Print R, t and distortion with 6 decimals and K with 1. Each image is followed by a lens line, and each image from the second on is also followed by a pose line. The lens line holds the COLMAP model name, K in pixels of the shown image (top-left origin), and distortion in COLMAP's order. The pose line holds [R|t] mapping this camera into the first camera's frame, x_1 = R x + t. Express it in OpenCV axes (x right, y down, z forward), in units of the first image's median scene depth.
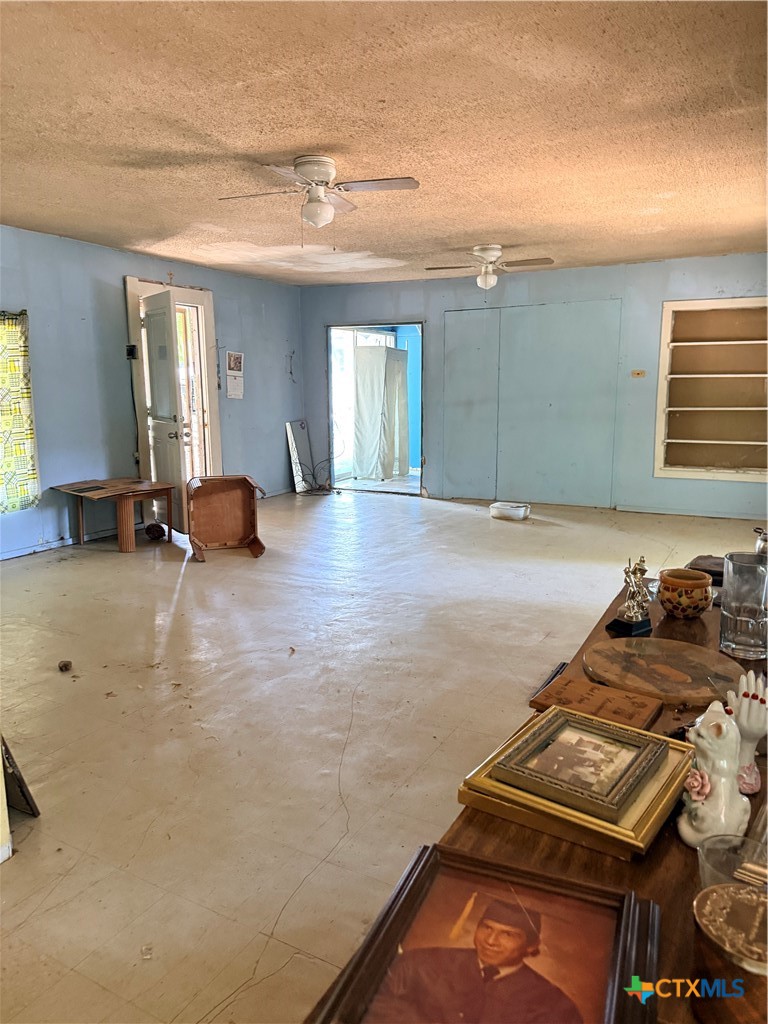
lens RADIAL K [[722.4, 0, 366.5], [0, 722.4, 516.9], [0, 0, 1]] dist [0.051912, -0.061112]
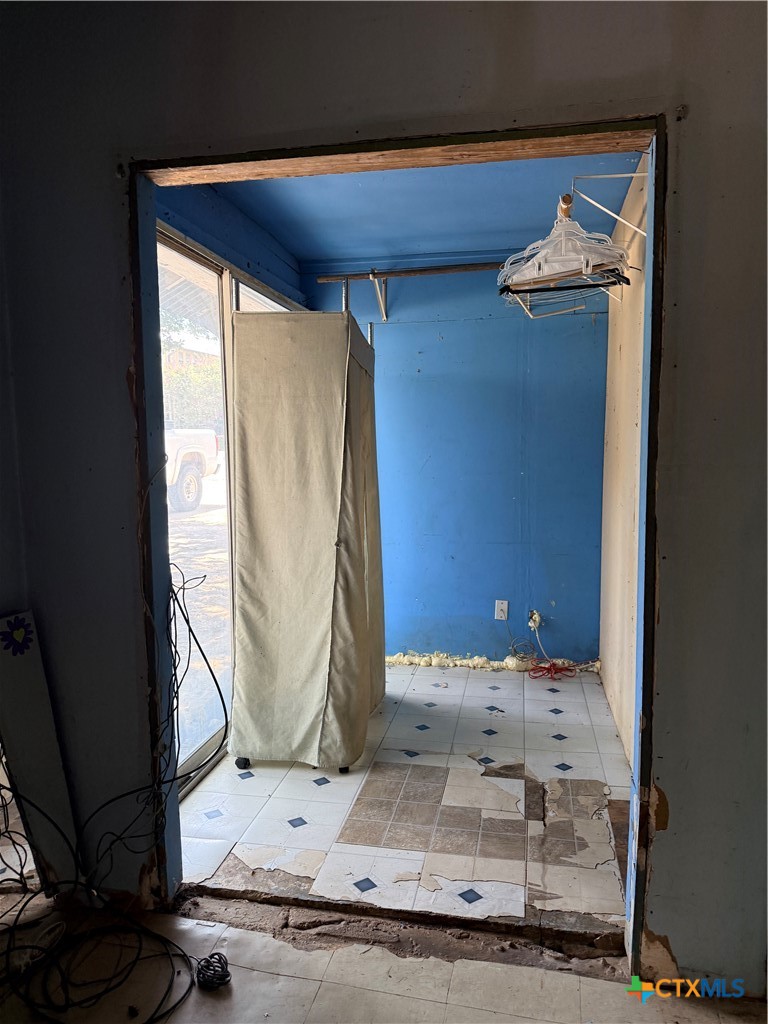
lens RADIAL K [[723.0, 0, 381.3], [0, 723.0, 509.5], [0, 0, 1]] dist [0.117030, -0.186805]
pose [[0.961407, -0.012883, 0.274827, -0.043067], [0.043509, 0.993452, -0.105637, -0.123321], [-0.271667, 0.113518, 0.955673, 0.708716]]
